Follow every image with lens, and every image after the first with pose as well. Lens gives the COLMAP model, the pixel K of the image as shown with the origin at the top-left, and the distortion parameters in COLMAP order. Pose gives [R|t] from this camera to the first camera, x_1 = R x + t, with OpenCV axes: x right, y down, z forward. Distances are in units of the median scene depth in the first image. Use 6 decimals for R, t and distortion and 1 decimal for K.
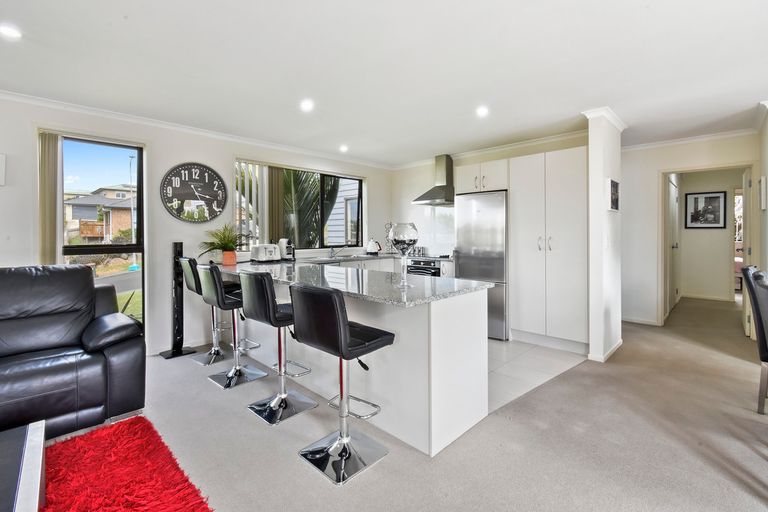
lens RADIAL K [[350.2, 0, 388.0], [0, 350.2, 231.5], [0, 0, 1]] dist [-0.001081, 0.000094]
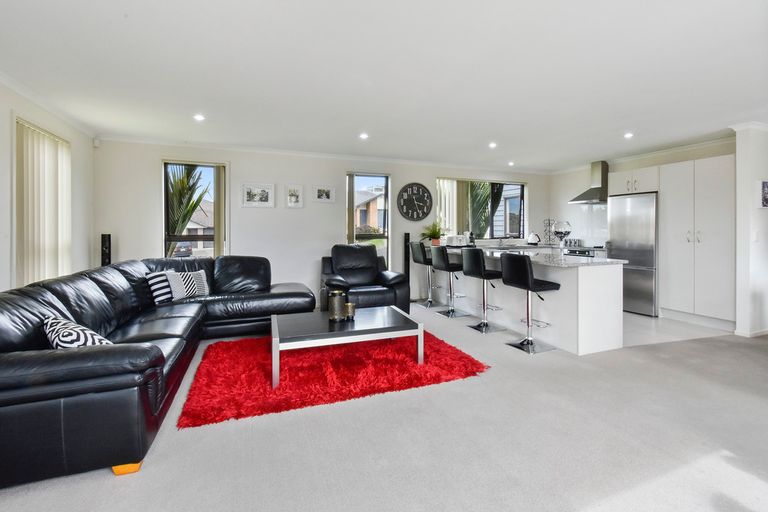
lens RADIAL K [[350.2, 0, 388.0], [0, 350.2, 231.5], [0, 0, 1]] dist [-0.001081, 0.000094]
pose [[0.917783, 0.006370, -0.397031, -0.031351], [0.000093, 0.999868, 0.016256, -0.002072], [0.397082, -0.014956, 0.917661, -0.470070]]
